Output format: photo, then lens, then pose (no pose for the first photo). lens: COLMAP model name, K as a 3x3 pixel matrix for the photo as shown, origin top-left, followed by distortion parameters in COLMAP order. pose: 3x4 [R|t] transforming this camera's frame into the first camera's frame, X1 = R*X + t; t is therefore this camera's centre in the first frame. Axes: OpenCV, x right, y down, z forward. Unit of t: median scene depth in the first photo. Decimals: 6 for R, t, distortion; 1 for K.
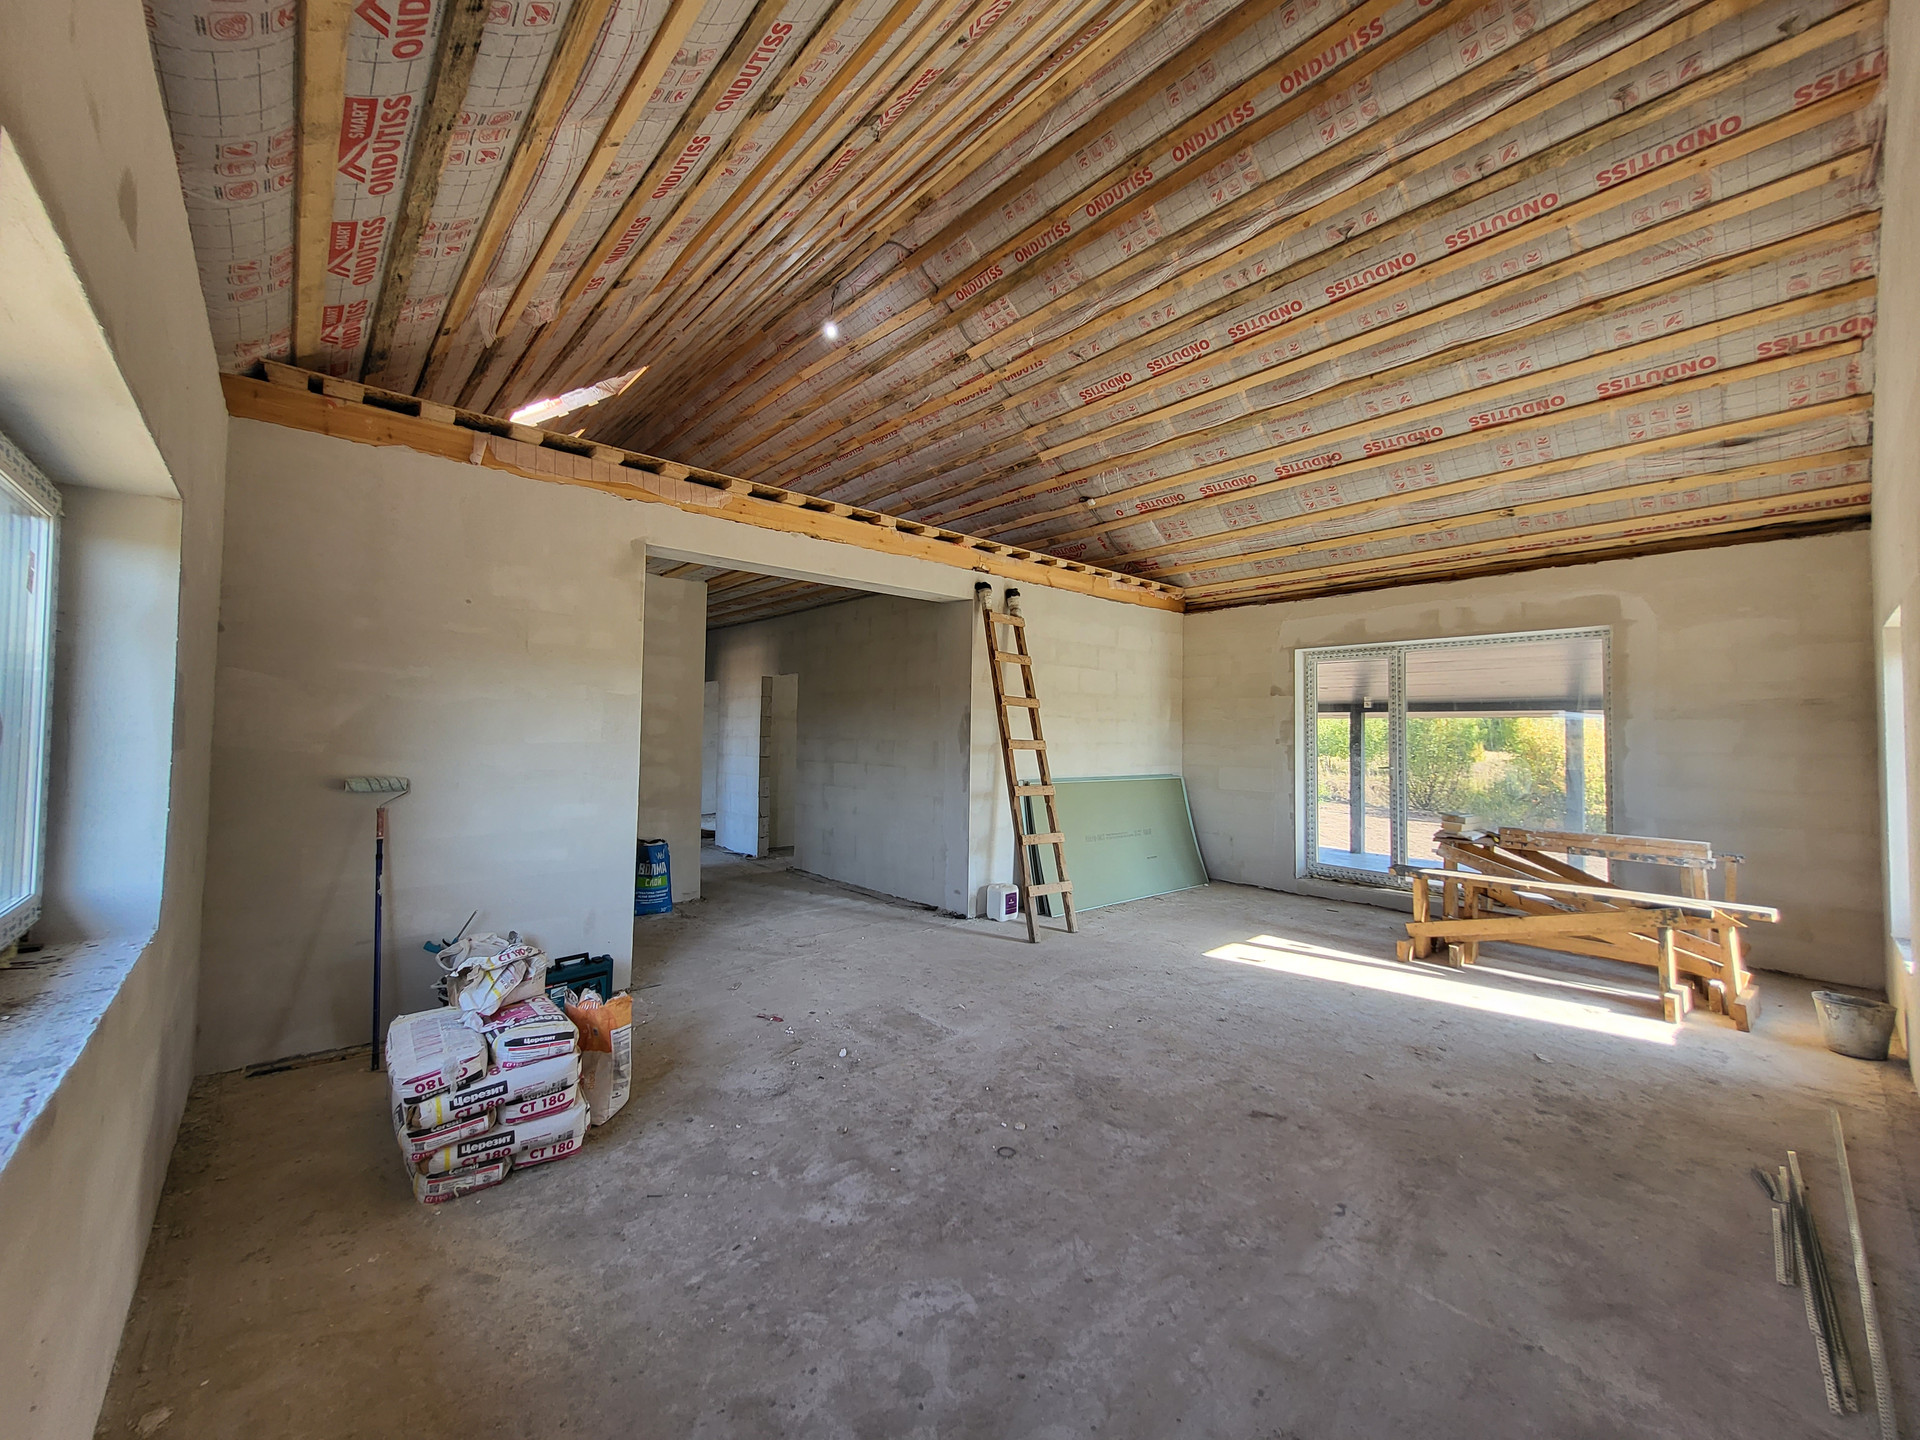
lens RADIAL K [[758.9, 0, 963.9], [0, 758.9, 712.4], [0, 0, 1]] dist [0.000503, 0.000138]
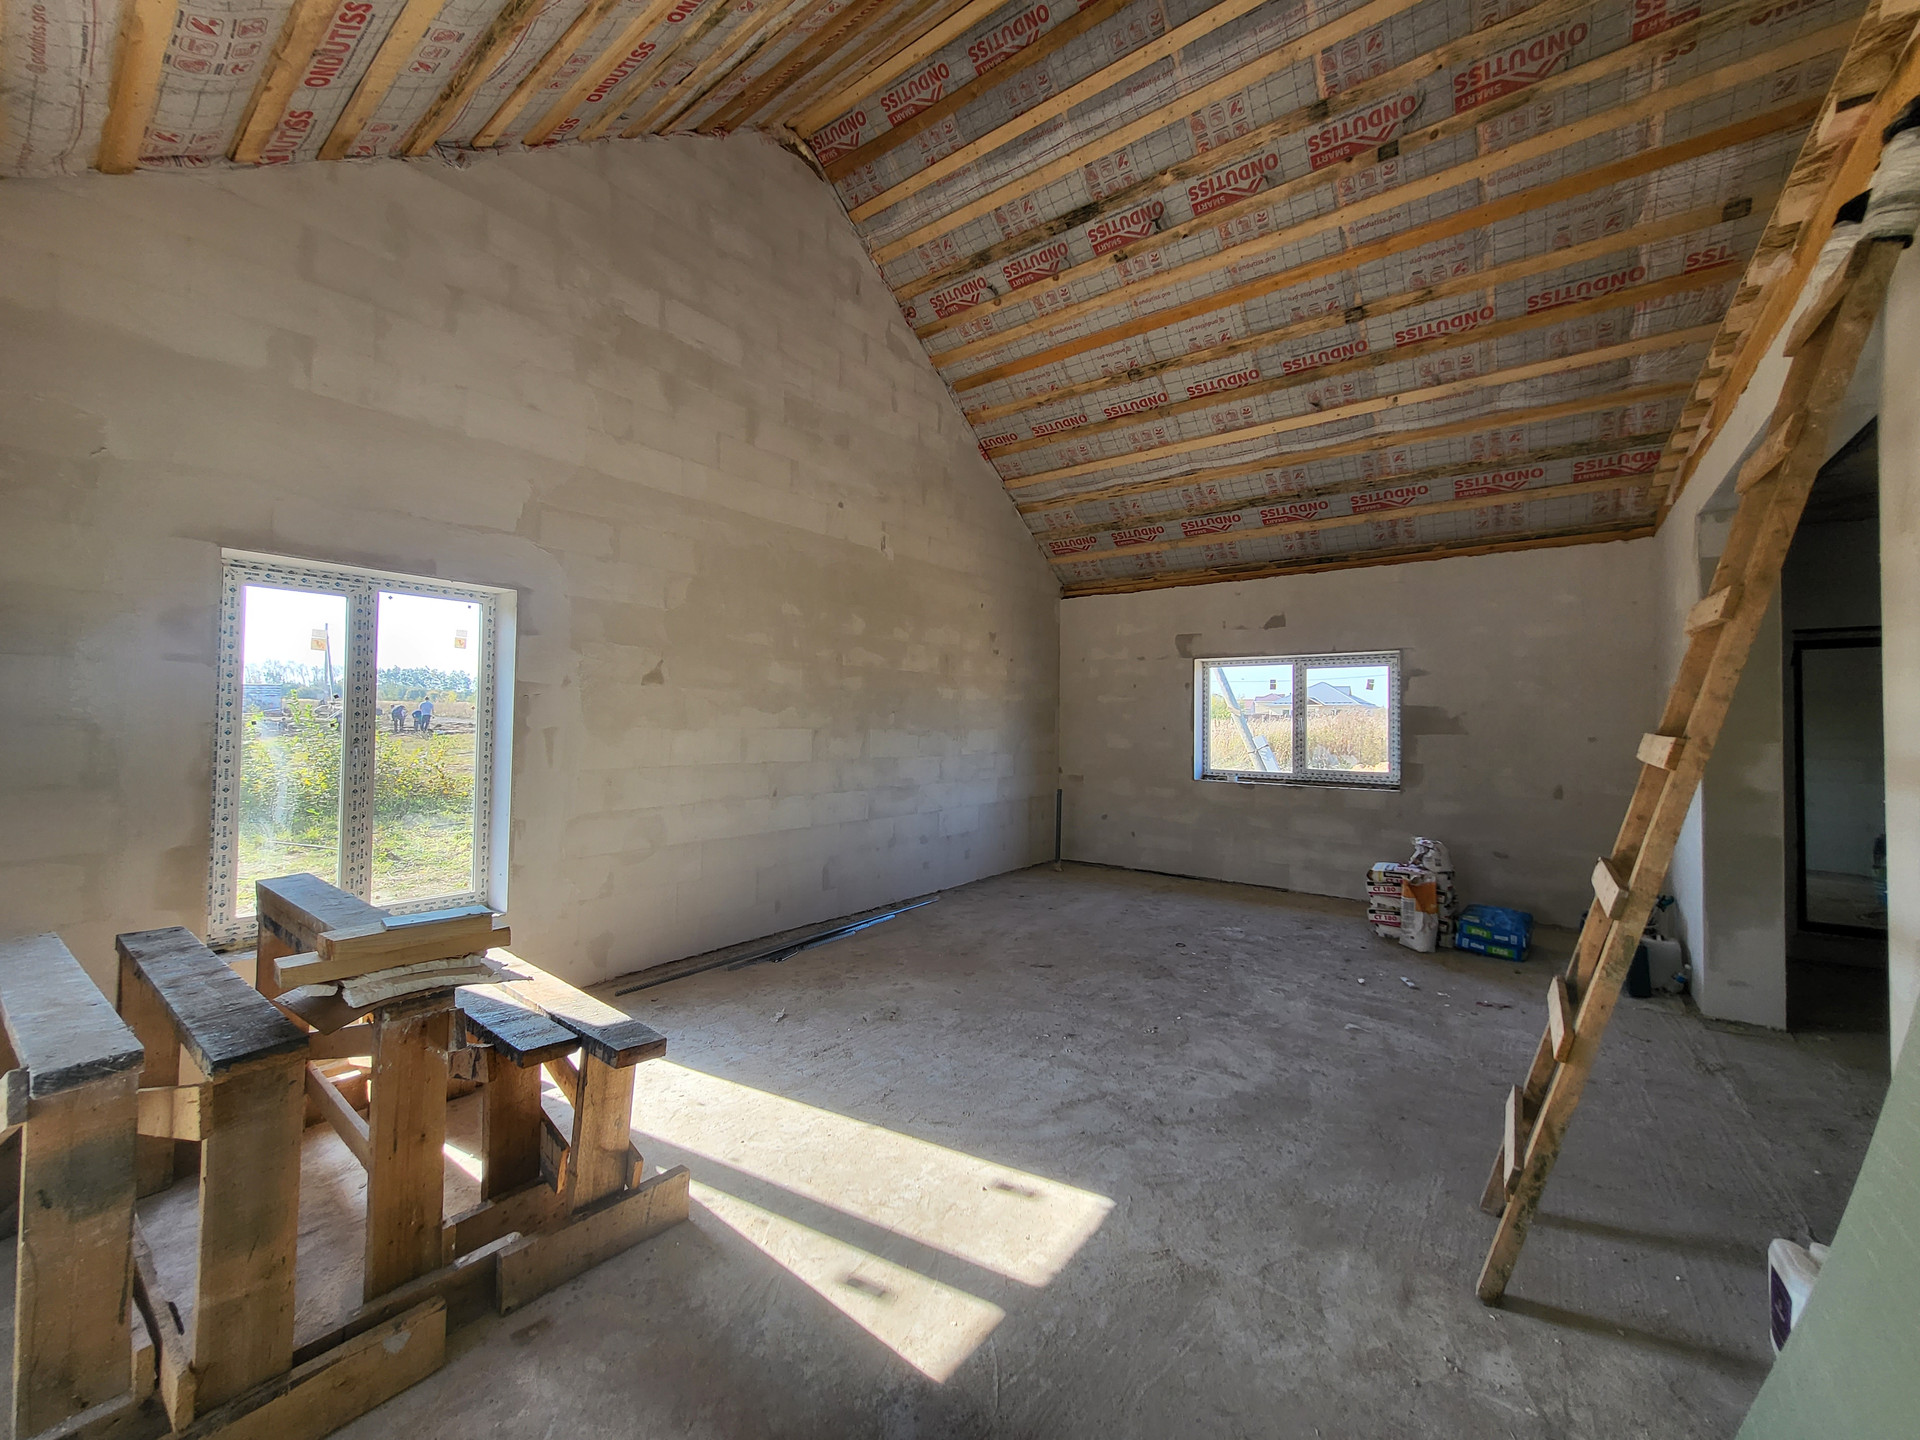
lens RADIAL K [[758.9, 0, 955.3], [0, 758.9, 708.7], [0, 0, 1]] dist [0.000503, 0.000138]
pose [[-0.984020, -0.028734, -0.175724, 0.708004], [-0.020727, 0.998669, -0.047234, 0.072371], [0.176847, -0.042837, -0.983306, 2.064427]]
